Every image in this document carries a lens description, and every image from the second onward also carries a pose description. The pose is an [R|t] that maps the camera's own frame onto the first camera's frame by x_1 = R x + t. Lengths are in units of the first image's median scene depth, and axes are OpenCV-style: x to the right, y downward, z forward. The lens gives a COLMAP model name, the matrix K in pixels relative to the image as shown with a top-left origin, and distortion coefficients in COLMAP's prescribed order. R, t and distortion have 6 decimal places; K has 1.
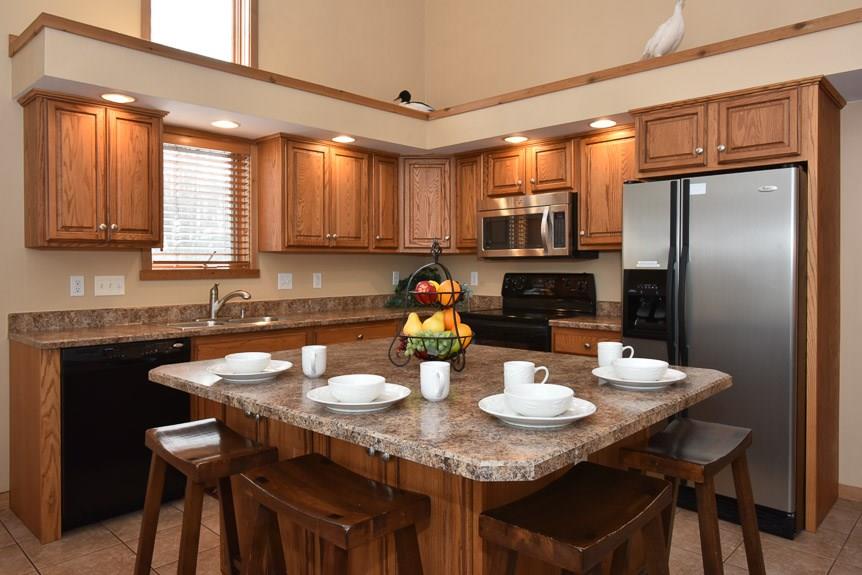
lens RADIAL K [[607.5, 0, 416.8], [0, 607.5, 267.4], [0, 0, 1]] dist [0.037902, -0.008982]
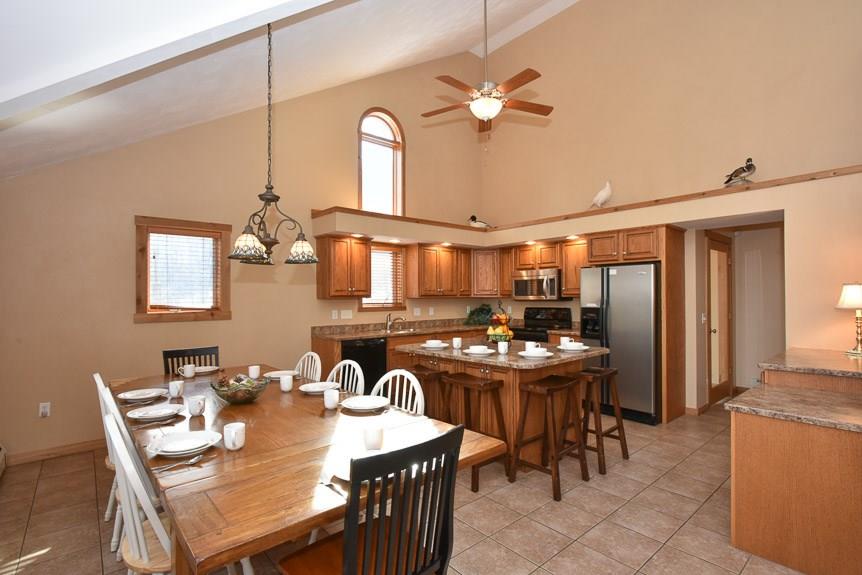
lens RADIAL K [[405.1, 0, 422.5], [0, 405.1, 299.7], [0, 0, 1]] dist [0.012376, 0.000228]
pose [[0.994587, -0.004688, -0.103803, -0.066013], [0.005101, 0.999980, 0.003715, -0.028341], [0.103783, -0.004224, 0.994591, -0.448956]]
